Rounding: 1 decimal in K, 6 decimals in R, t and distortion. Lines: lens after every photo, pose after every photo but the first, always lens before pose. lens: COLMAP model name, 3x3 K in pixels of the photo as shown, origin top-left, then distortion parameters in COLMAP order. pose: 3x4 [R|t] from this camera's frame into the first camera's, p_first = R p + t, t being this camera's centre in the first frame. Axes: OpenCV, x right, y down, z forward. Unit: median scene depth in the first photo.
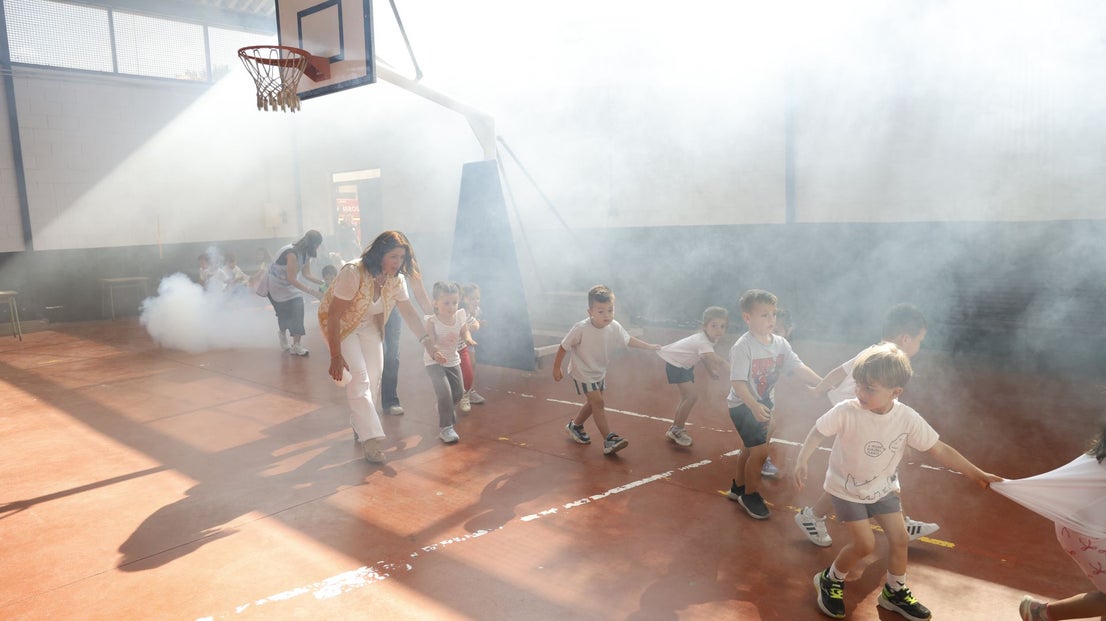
lens RADIAL K [[761.7, 0, 585.3], [0, 761.7, 309.0], [0, 0, 1]] dist [-0.060504, 0.030086]
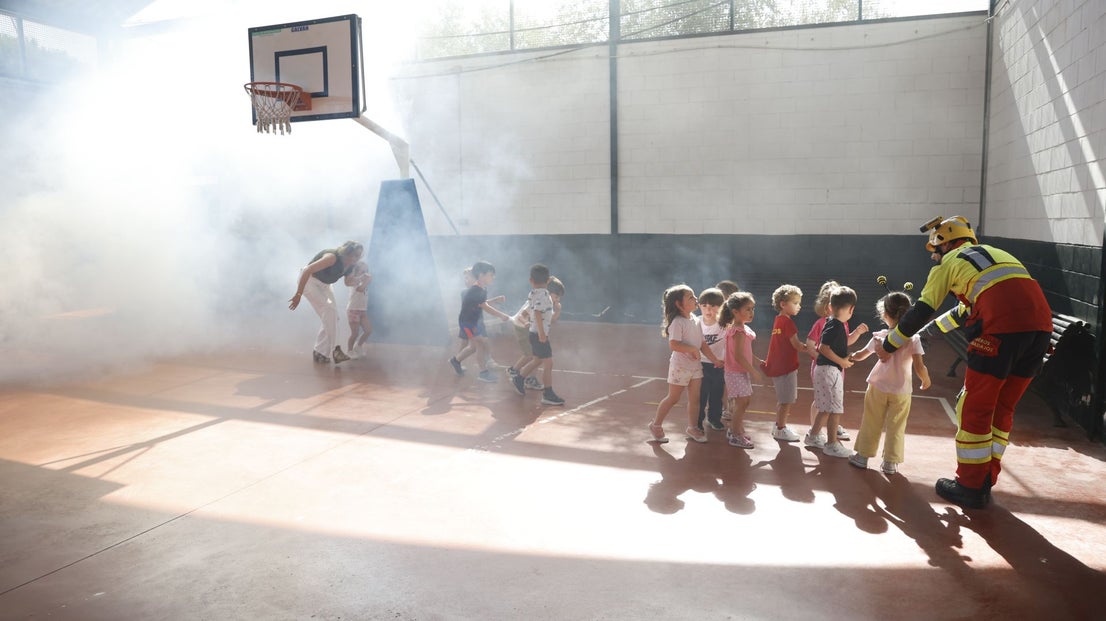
lens RADIAL K [[761.7, 0, 585.3], [0, 761.7, 309.0], [0, 0, 1]] dist [-0.060504, 0.030086]
pose [[0.933121, -0.016100, 0.359202, -0.383700], [0.024029, 0.999556, -0.017621, 0.056505], [-0.358759, 0.025074, 0.933093, -0.322697]]
